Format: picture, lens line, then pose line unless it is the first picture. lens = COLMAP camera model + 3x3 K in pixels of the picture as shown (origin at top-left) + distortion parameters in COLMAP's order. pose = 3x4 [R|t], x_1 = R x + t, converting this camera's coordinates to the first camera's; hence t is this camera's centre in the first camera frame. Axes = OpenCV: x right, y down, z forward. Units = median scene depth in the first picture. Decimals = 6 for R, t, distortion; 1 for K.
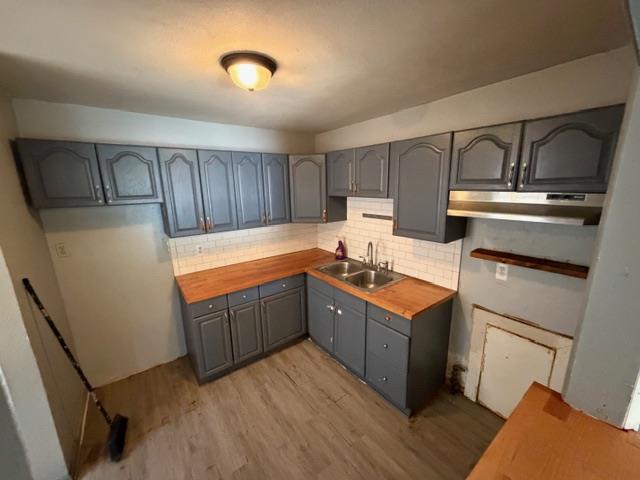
lens RADIAL K [[254.4, 0, 320.0], [0, 254.4, 240.0], [0, 0, 1]] dist [0.000641, -0.000067]
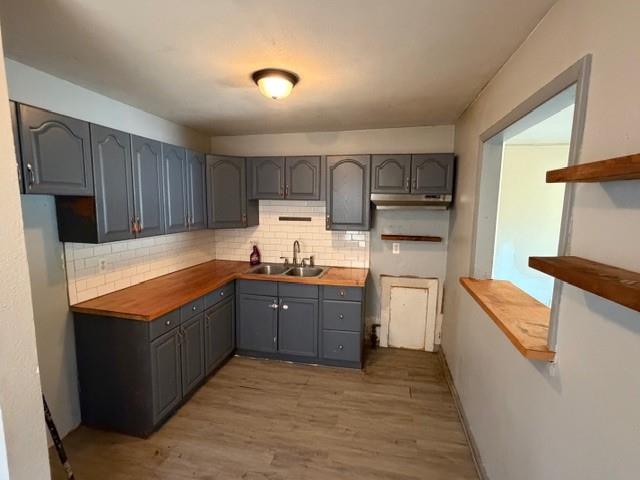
lens RADIAL K [[303.0, 0, 320.0], [0, 303.0, 240.0], [0, 0, 1]] dist [0.000675, 0.000180]
pose [[0.763957, -0.049696, 0.643350, -0.596039], [0.113560, 0.991823, -0.058235, 0.096523], [-0.635196, 0.117547, 0.763354, -0.076399]]
